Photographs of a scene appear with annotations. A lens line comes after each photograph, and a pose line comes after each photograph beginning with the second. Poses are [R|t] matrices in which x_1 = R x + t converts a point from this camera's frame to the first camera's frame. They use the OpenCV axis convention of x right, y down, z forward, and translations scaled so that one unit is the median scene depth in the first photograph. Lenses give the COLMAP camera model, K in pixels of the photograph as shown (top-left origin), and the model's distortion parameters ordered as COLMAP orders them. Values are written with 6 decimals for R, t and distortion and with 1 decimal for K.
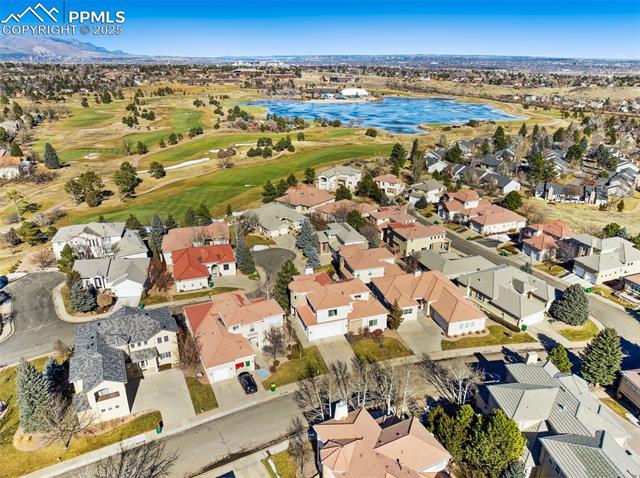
lens RADIAL K [[444.7, 0, 319.5], [0, 444.7, 238.6], [0, 0, 1]] dist [-0.040699, 0.001420]
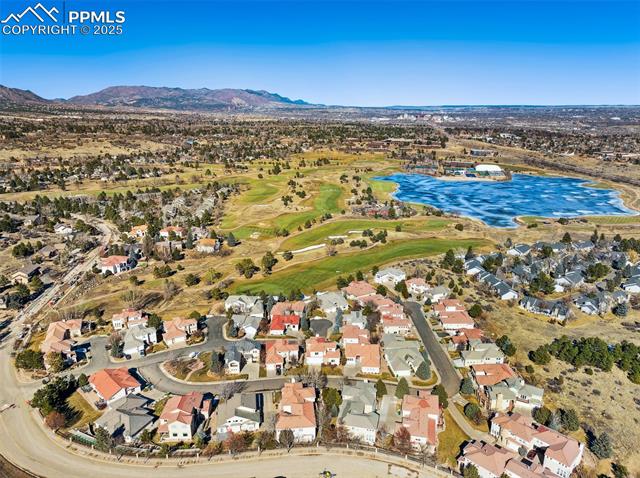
lens RADIAL K [[444.7, 0, 320.5], [0, 444.7, 239.4], [0, 0, 1]] dist [-0.040699, 0.001420]
pose [[0.937394, 0.091216, -0.336114, 0.327003], [-0.123434, 0.989459, -0.075725, -0.113969], [0.325664, 0.112472, 0.938772, -0.569135]]
